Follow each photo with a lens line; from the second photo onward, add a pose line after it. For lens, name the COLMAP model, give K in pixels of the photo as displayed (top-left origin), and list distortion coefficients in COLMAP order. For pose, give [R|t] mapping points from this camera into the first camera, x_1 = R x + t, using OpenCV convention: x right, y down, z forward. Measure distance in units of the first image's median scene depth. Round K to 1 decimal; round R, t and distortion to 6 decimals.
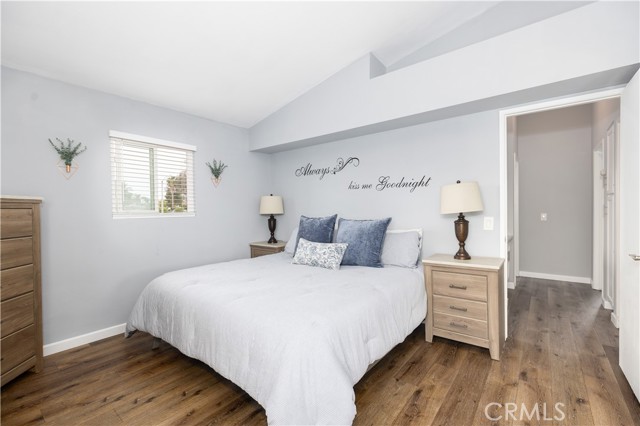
lens RADIAL K [[284.1, 0, 323.1], [0, 284.1, 216.7], [0, 0, 1]] dist [-0.000143, -0.000848]
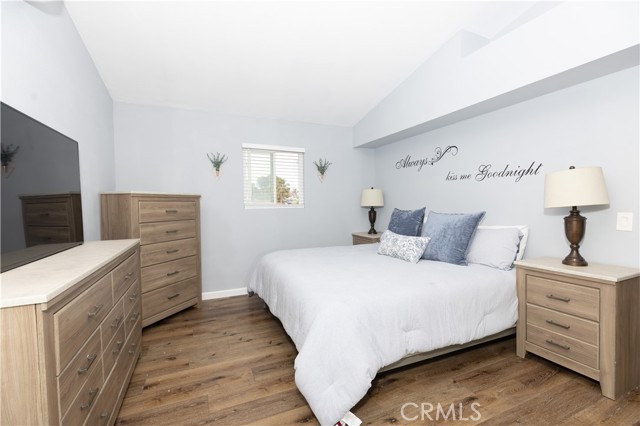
lens RADIAL K [[284.1, 0, 320.2], [0, 284.1, 217.2], [0, 0, 1]] dist [-0.000143, -0.000848]
pose [[0.884298, 0.026845, -0.466151, 0.234856], [-0.013148, 0.999382, 0.032612, -0.001625], [0.466738, -0.022710, 0.884104, -0.032183]]
